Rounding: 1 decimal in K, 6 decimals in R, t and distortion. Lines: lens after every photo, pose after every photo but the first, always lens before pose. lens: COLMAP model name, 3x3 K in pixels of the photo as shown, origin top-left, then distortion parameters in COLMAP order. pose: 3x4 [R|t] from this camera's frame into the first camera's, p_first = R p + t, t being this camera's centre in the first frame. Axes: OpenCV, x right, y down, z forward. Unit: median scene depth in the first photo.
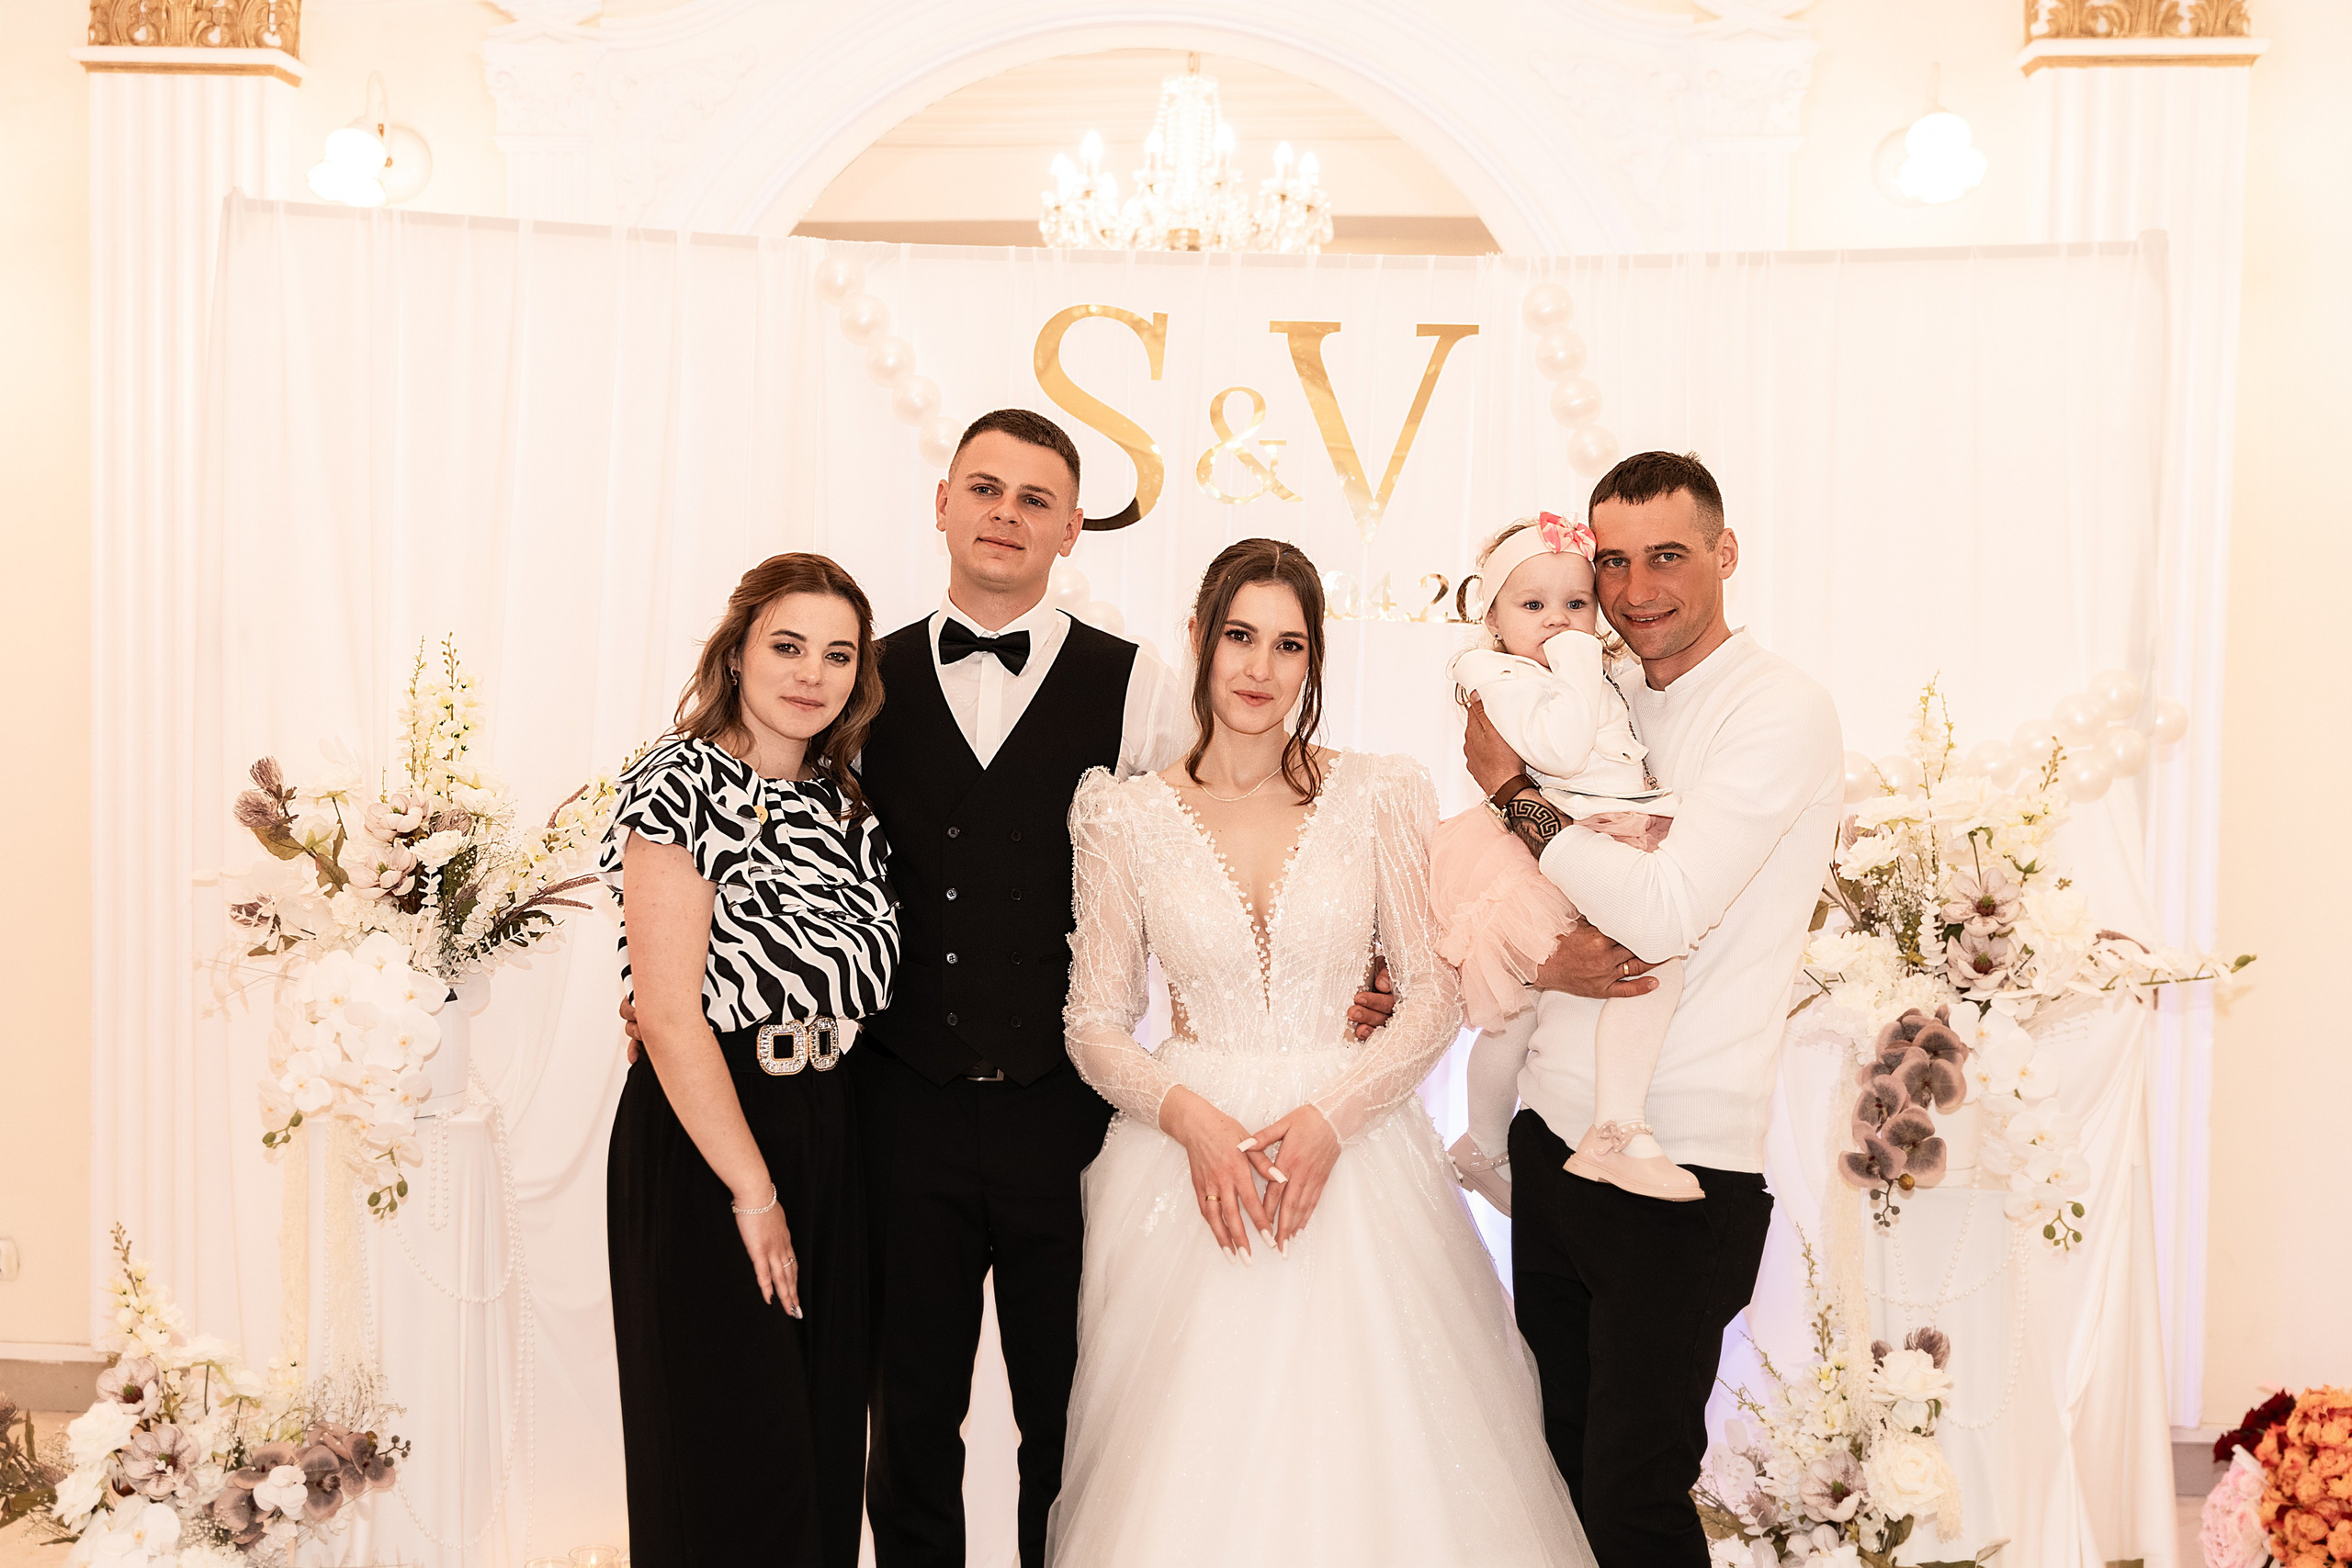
lens RADIAL K [[2686.6, 0, 1118.4], [0, 2686.6, 772.6], [0, 0, 1]] dist [0.009607, 0.000000]
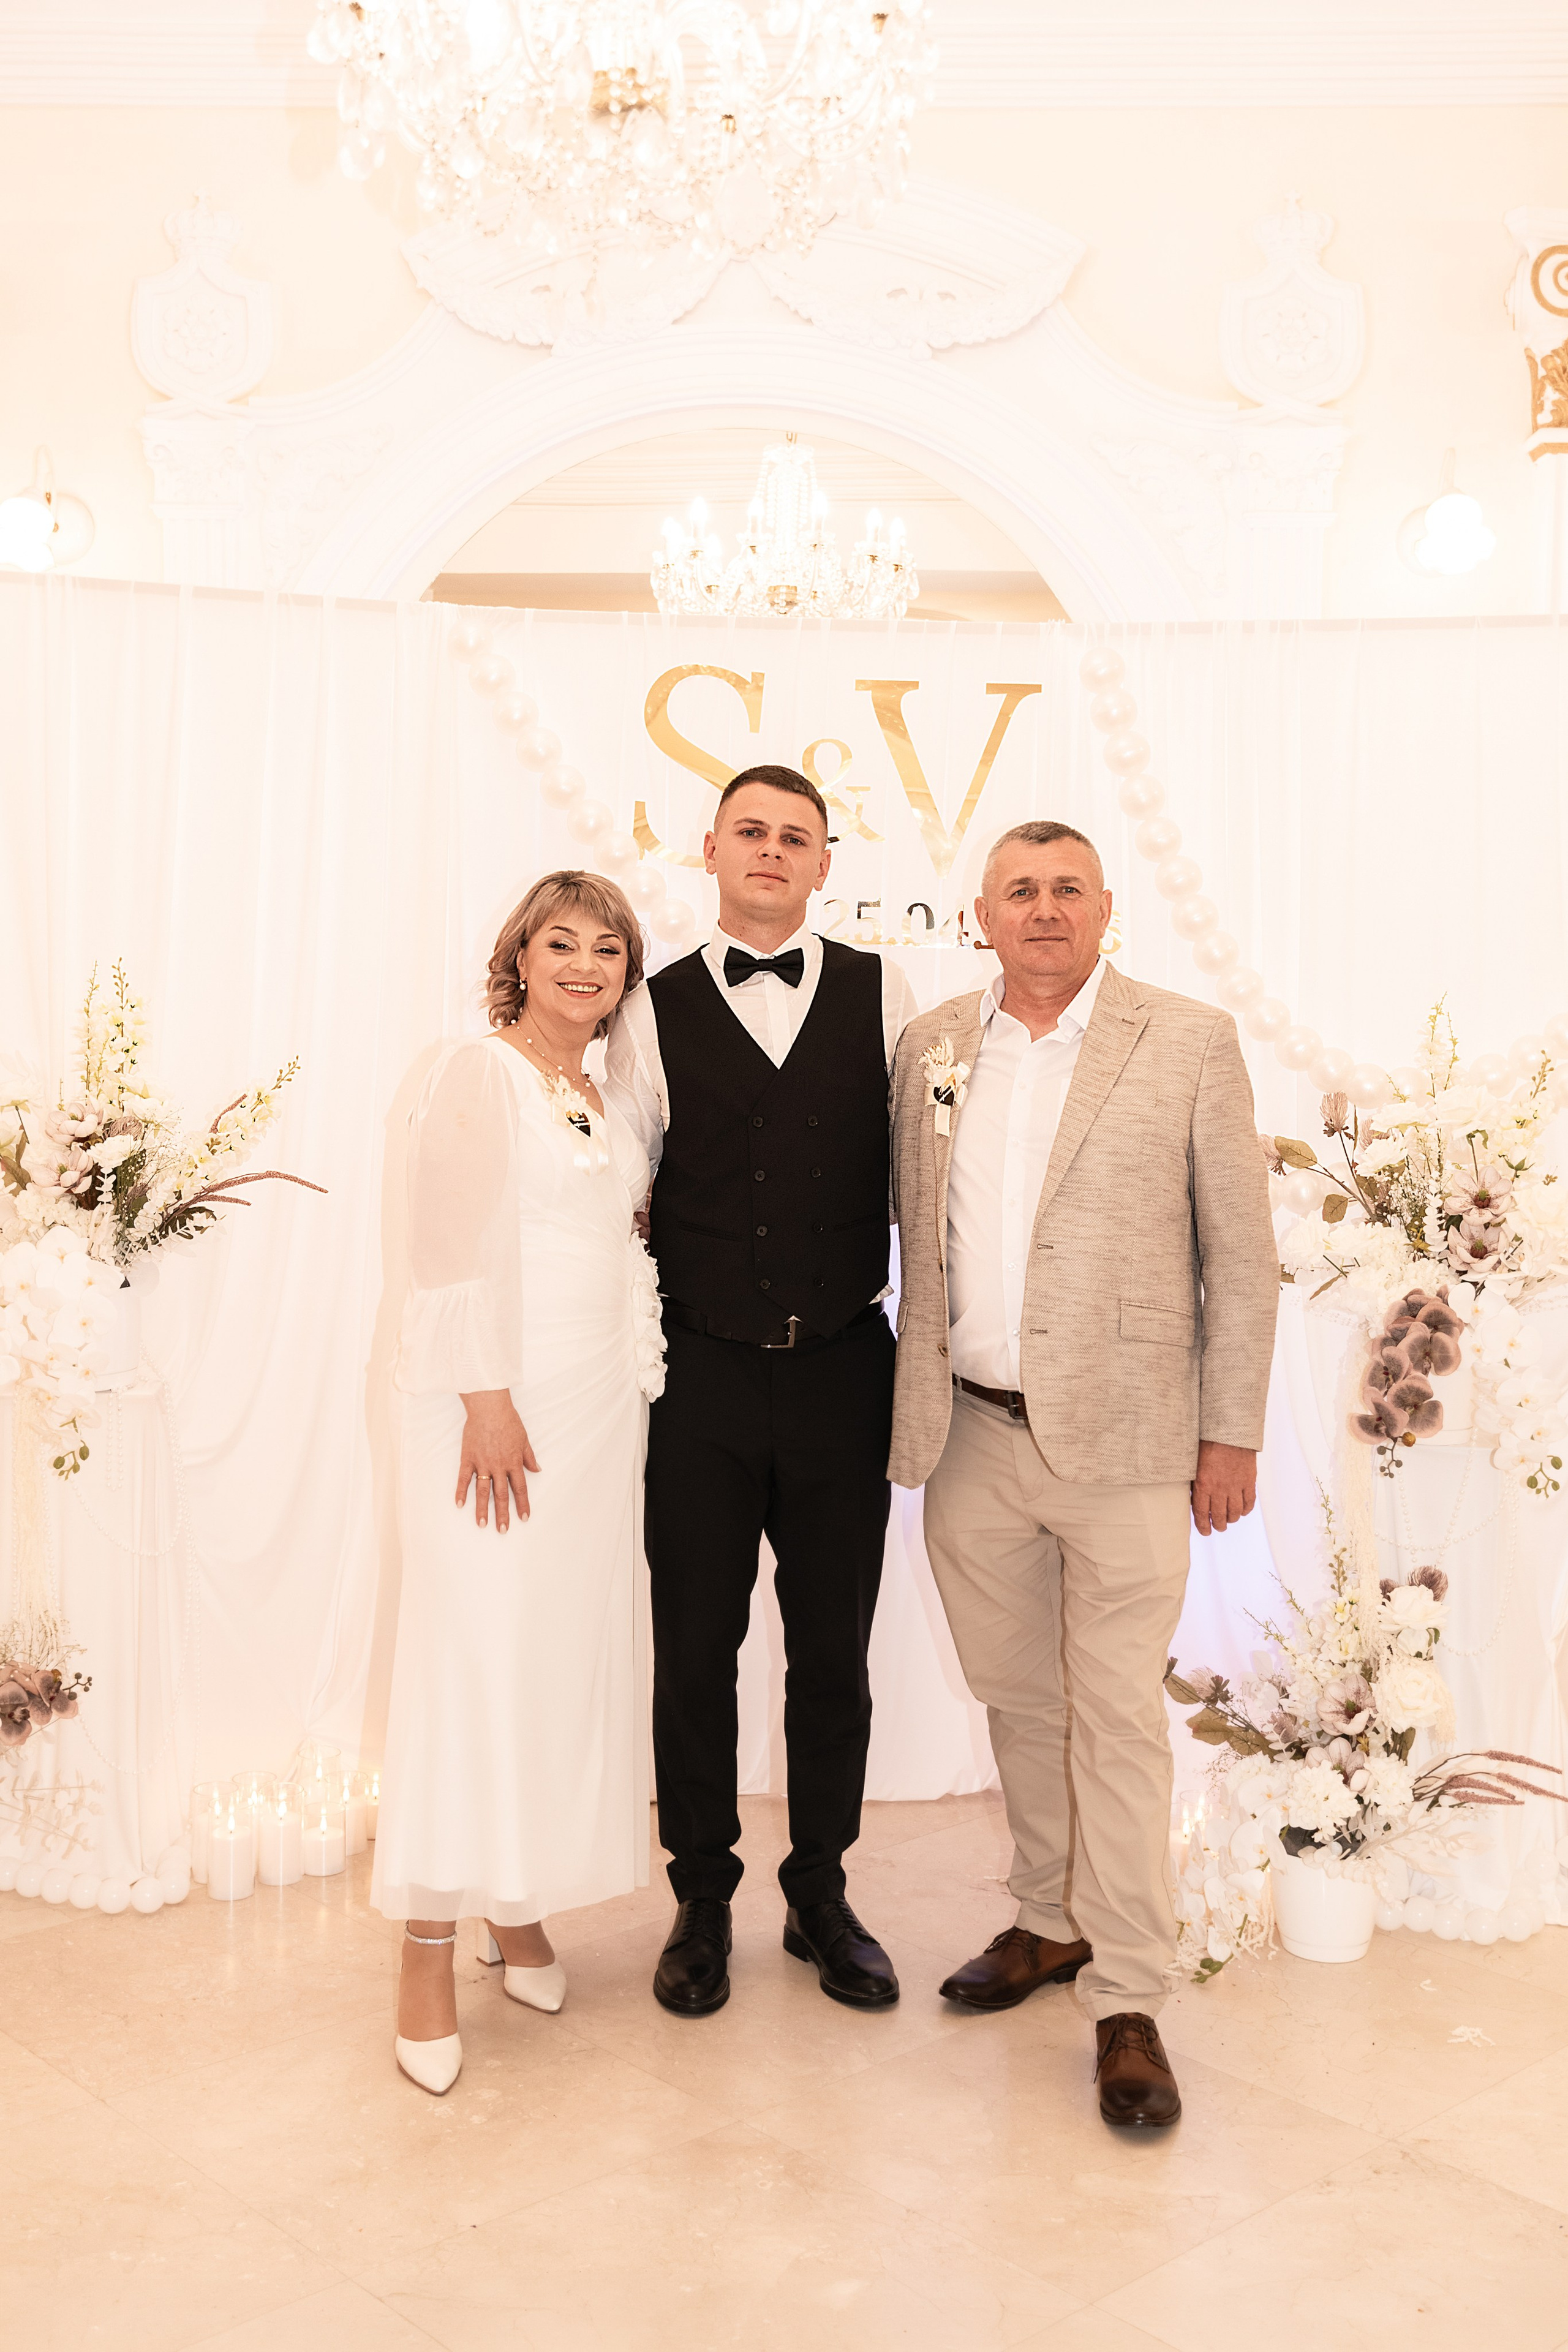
lens RADIAL K [[2566.5, 0, 810.3], [0, 2566.5, 1126.9], [0, 0, 1]] dist [0.001136, 0.000000]
pose [[0.999482, -0.001421, 0.032148, 0.002891], [0.000946, 0.999890, 0.014794, 0.002522], [-0.032166, -0.014756, 0.999374, -0.074032]]
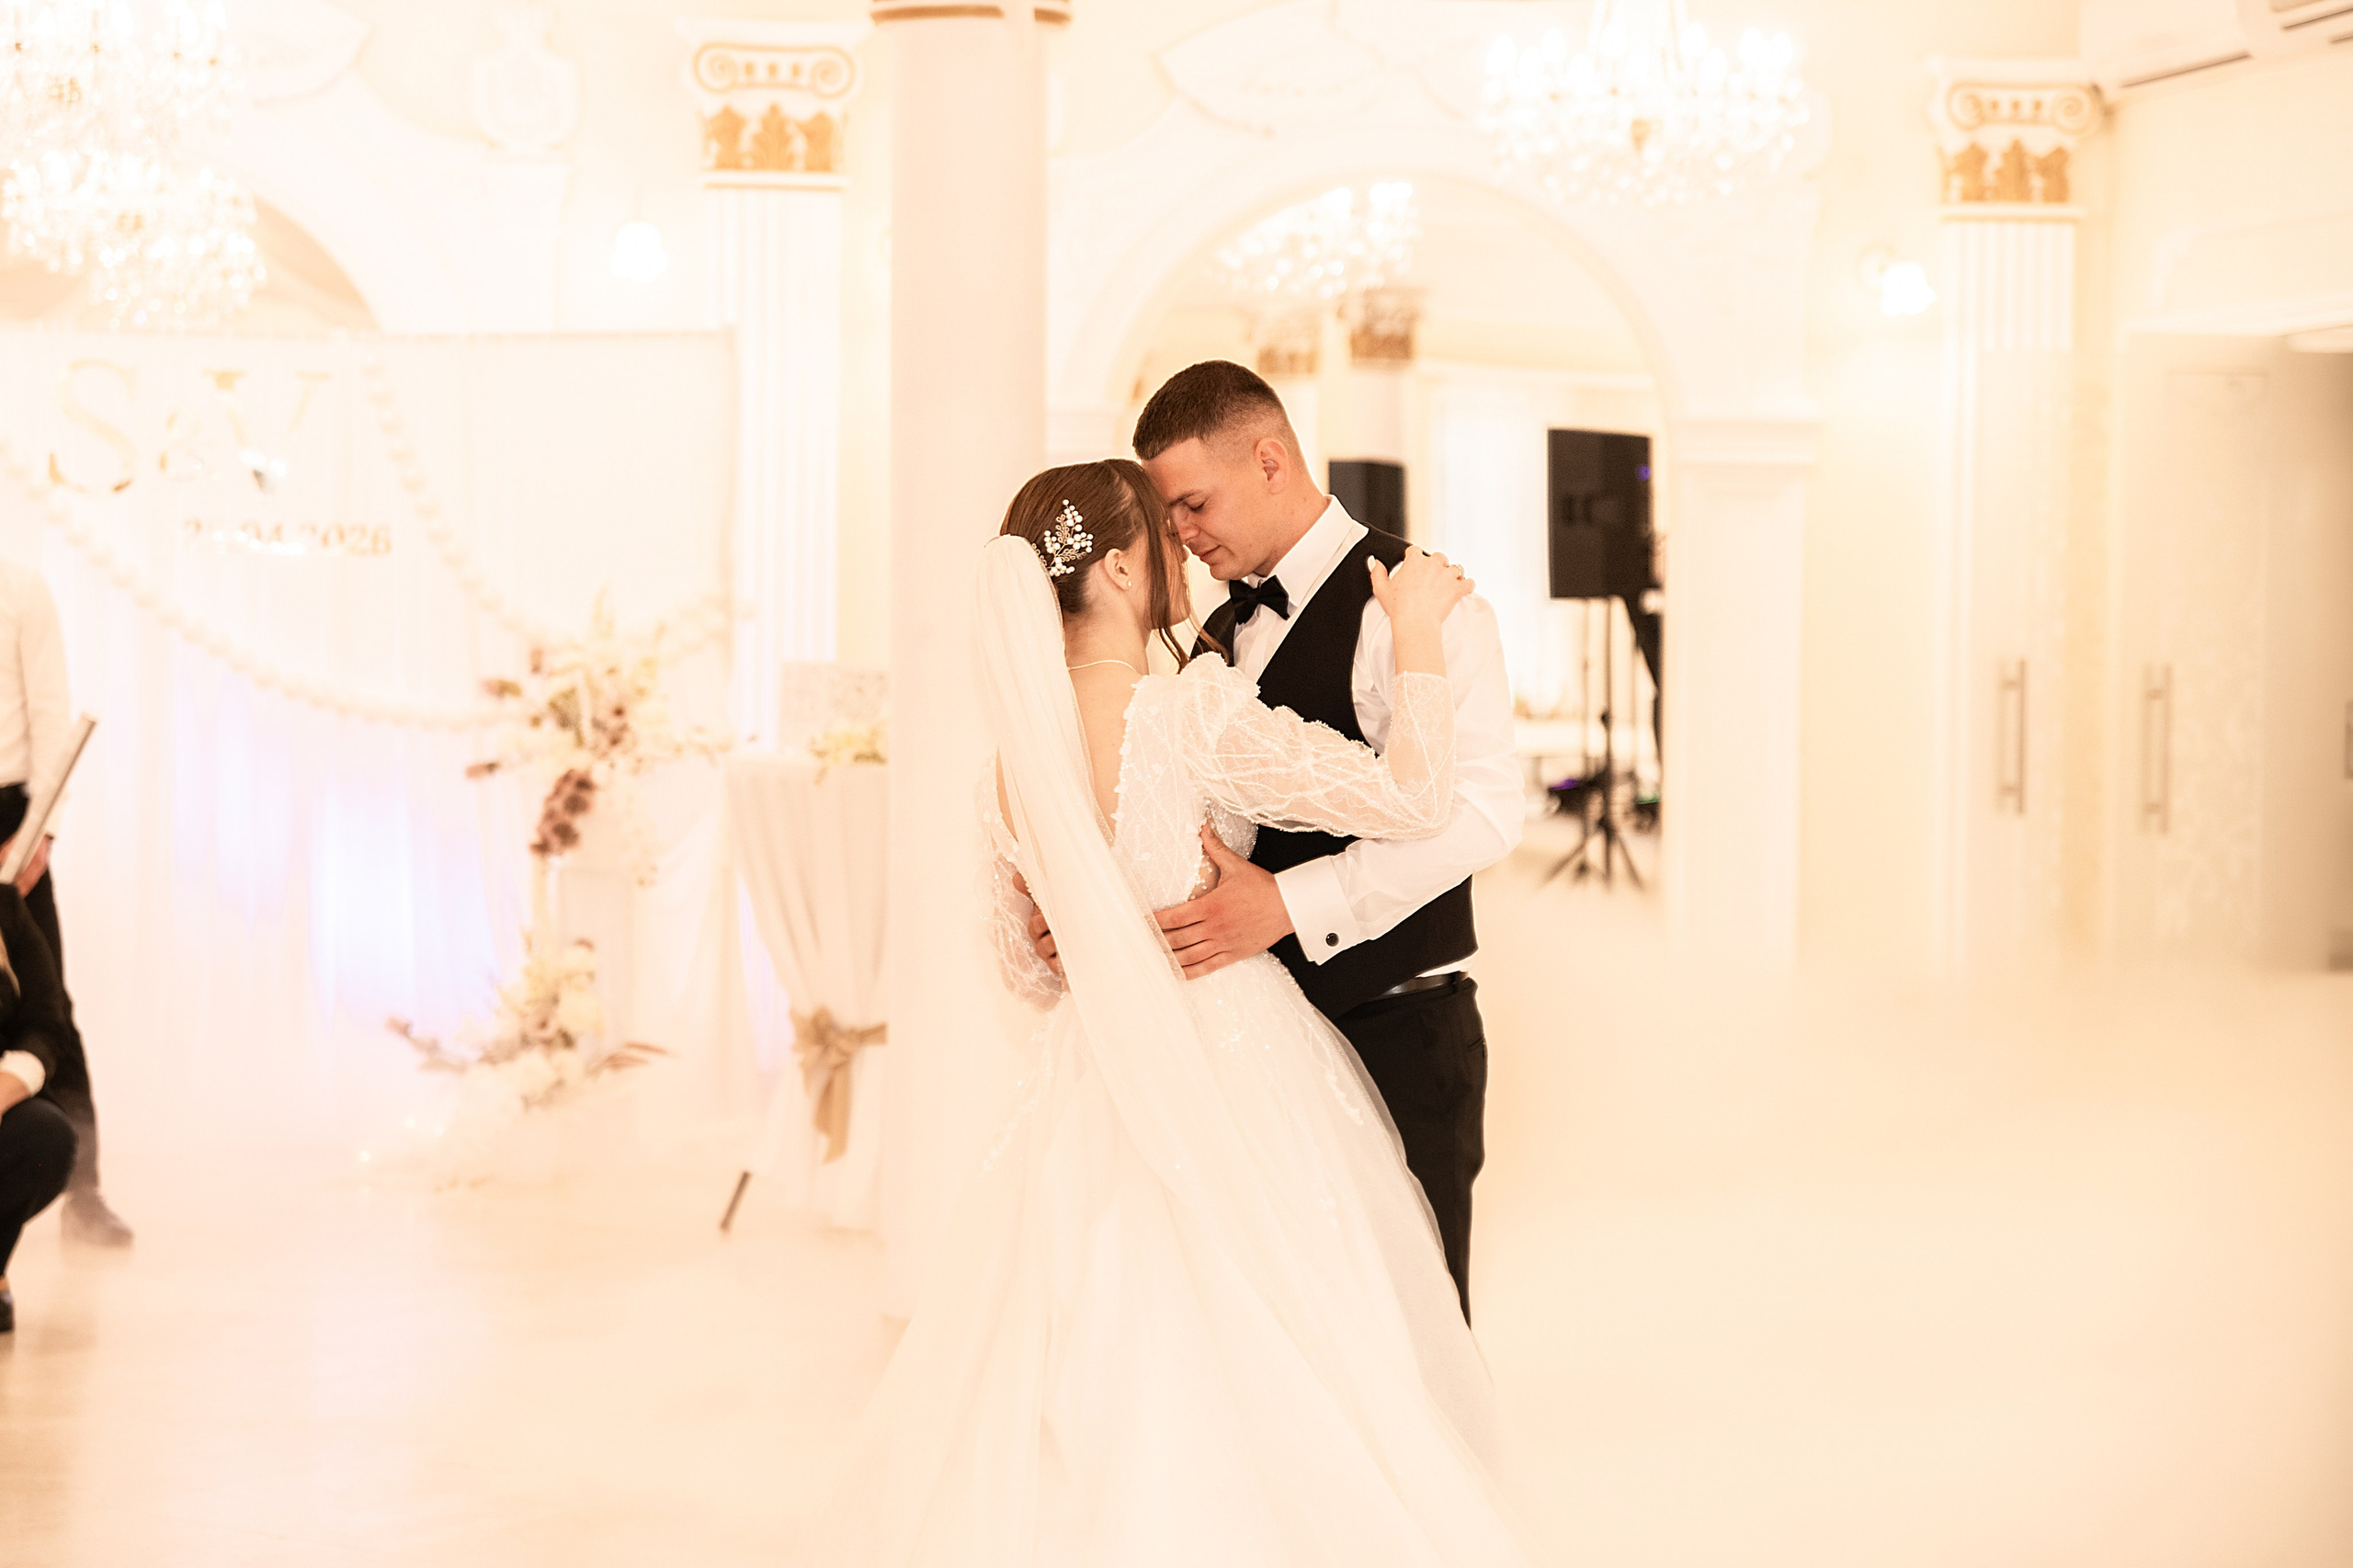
lens RADIAL K [[4575.3, 0, 1120.1], [0, 4575.3, 773.5], [0, 0, 1]] dist [0.063803, 0.000000]
pose [[0.968991, -0.017060, 0.246507, -0.102365], [0.015557, 0.999847, 0.008046, 0.068744], [-0.246607, -0.003961, 0.969108, -1.955043]]
